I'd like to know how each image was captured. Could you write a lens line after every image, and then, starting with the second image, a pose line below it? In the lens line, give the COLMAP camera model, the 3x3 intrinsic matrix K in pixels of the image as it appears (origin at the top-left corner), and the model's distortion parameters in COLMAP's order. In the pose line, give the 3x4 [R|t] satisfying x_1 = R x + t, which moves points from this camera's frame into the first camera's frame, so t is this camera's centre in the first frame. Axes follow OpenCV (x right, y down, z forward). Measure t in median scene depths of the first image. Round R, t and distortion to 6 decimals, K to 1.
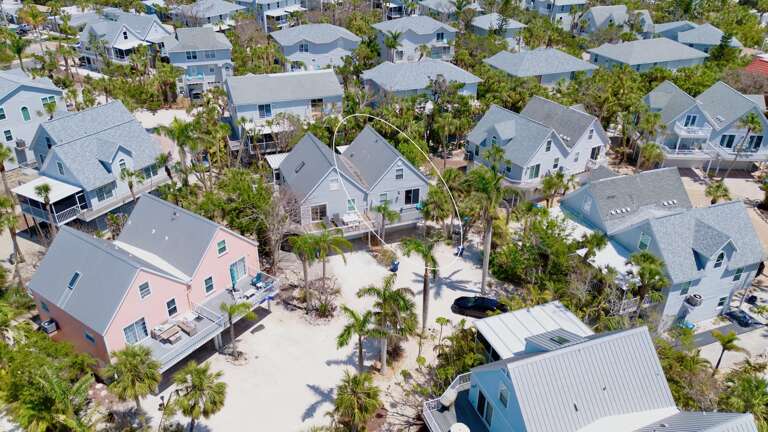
lens RADIAL K [[566.2, 0, 387.8], [0, 566.2, 215.7], [0, 0, 1]] dist [0.094874, -0.097642]
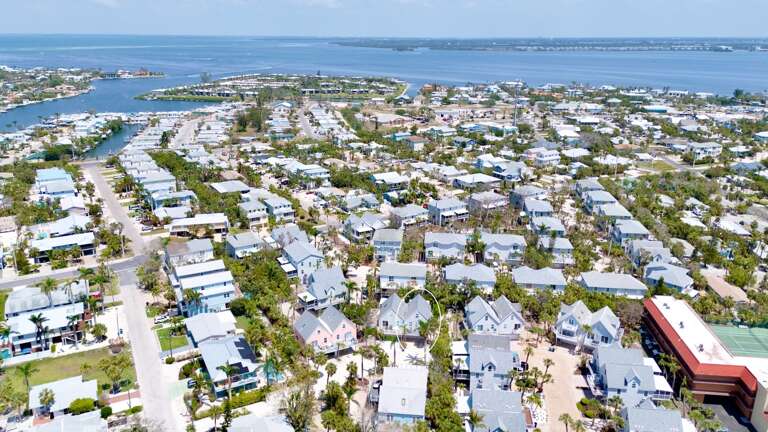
lens RADIAL K [[566.2, 0, 387.8], [0, 566.2, 215.7], [0, 0, 1]] dist [0.094874, -0.097642]
pose [[0.889700, 0.132648, -0.436851, 0.905624], [-0.222351, 0.961605, -0.160858, -0.061205], [0.398740, 0.240249, 0.885035, -1.376131]]
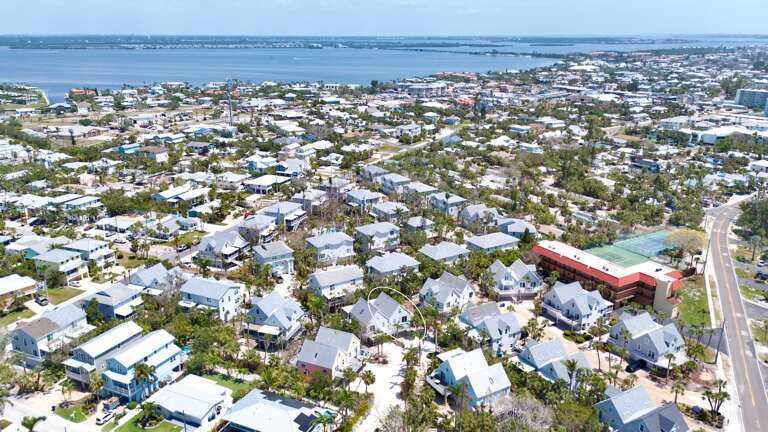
lens RADIAL K [[566.2, 0, 387.8], [0, 566.2, 215.7], [0, 0, 1]] dist [0.094874, -0.097642]
pose [[0.985858, -0.062685, 0.155418, -0.387161], [0.093308, 0.975679, -0.198355, 0.011868], [-0.139204, 0.210052, 0.967730, -1.537079]]
